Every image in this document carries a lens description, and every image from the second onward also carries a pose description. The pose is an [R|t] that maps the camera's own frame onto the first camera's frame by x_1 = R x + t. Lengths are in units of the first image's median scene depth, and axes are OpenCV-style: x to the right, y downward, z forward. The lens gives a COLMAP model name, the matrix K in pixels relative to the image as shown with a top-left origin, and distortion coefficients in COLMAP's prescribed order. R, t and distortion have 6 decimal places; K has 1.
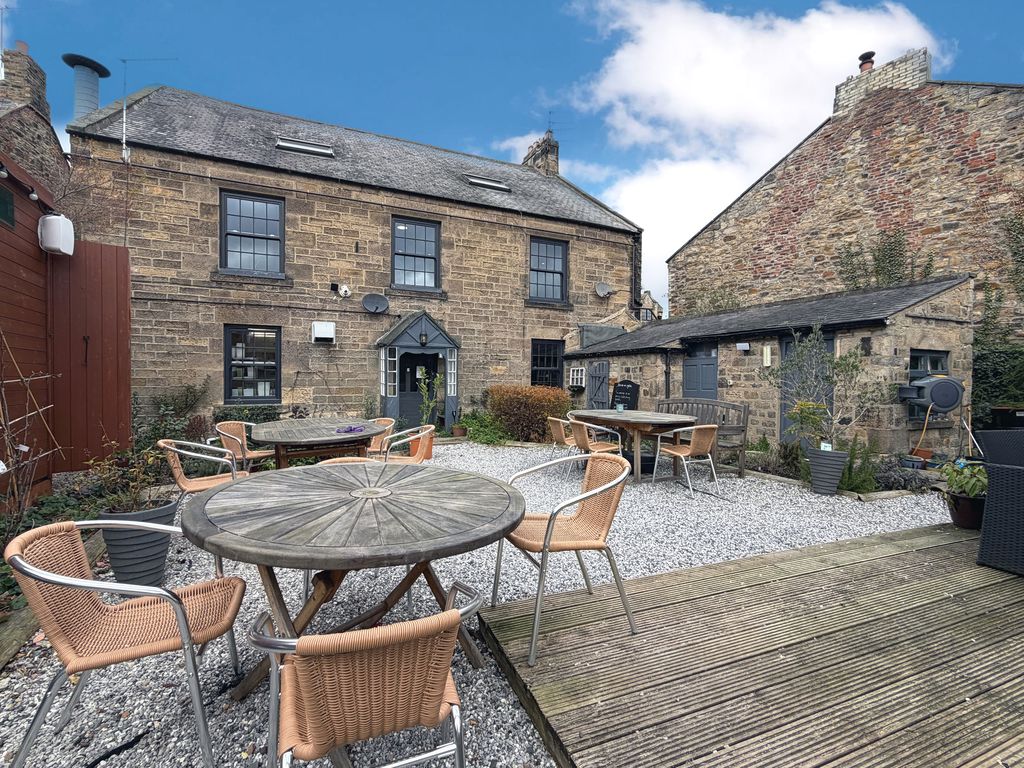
lens RADIAL K [[470.5, 0, 511.4], [0, 470.5, 385.3], [0, 0, 1]] dist [-0.000356, -0.000910]
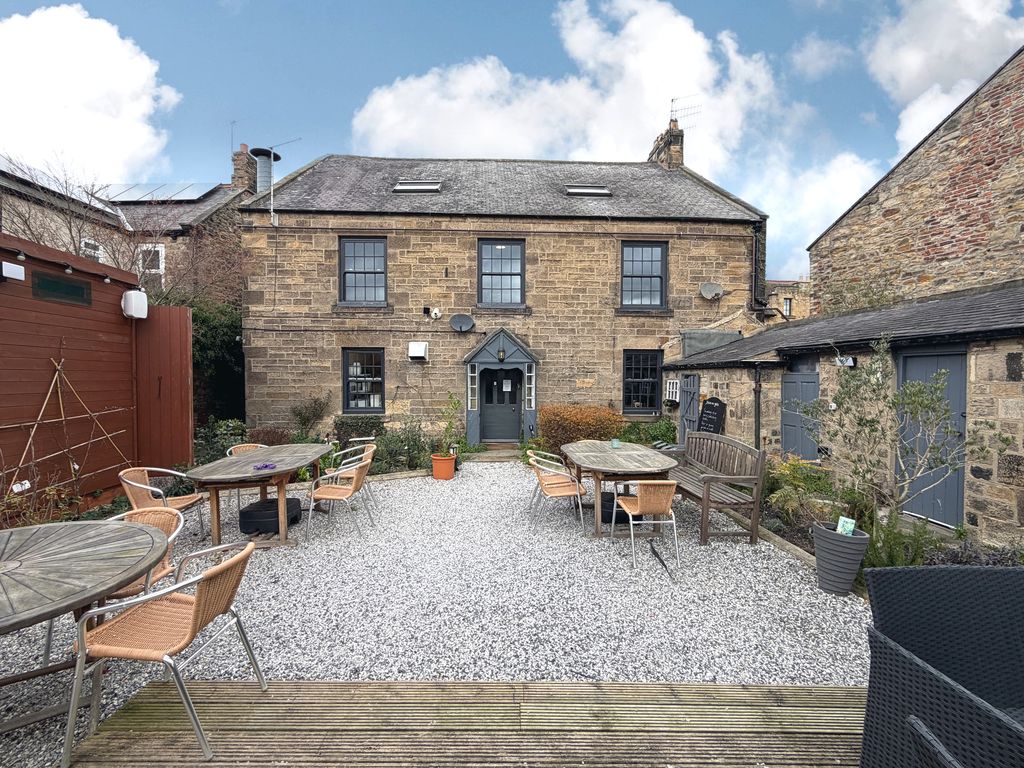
lens RADIAL K [[453.3, 0, 510.2], [0, 453.3, 384.2], [0, 0, 1]] dist [-0.003394, 0.000900]
pose [[0.922797, 0.003233, -0.385274, 0.217943], [-0.001647, 0.999989, 0.004447, -0.038222], [0.385284, -0.003469, 0.922792, 0.081747]]
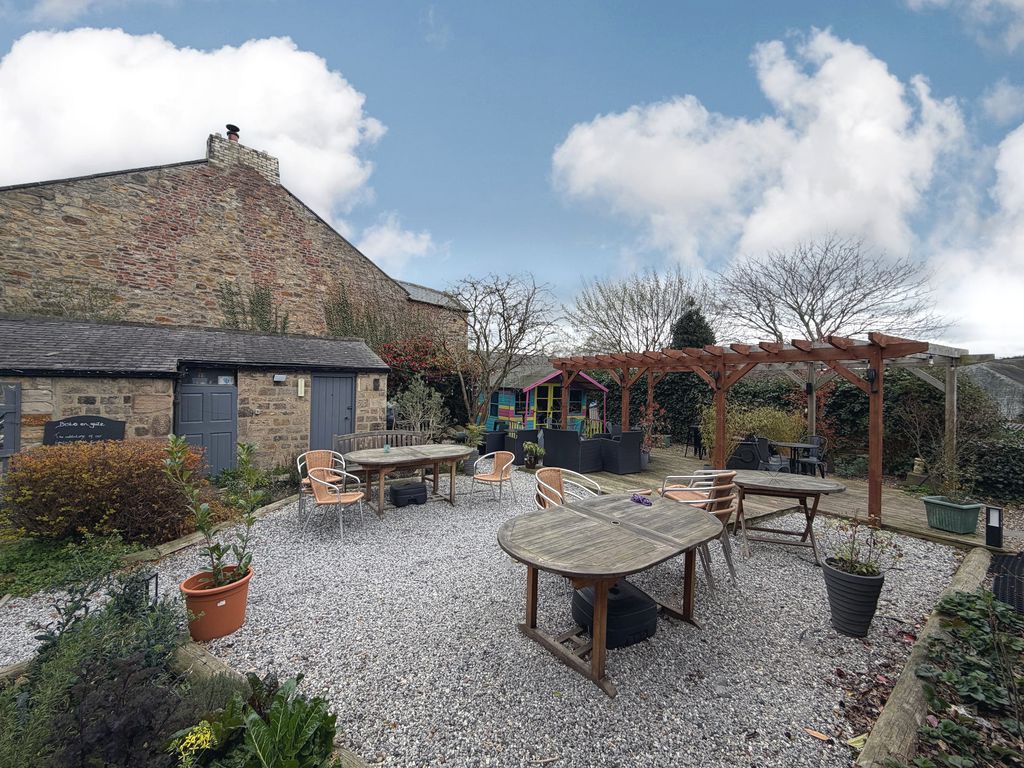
lens RADIAL K [[408.6, 0, 511.4], [0, 408.6, 382.6], [0, 0, 1]] dist [-0.001890, 0.000158]
pose [[-0.173775, -0.000863, 0.984785, -0.416756], [-0.001733, 0.999998, 0.000570, -0.058377], [-0.984784, -0.001608, -0.173776, 0.512905]]
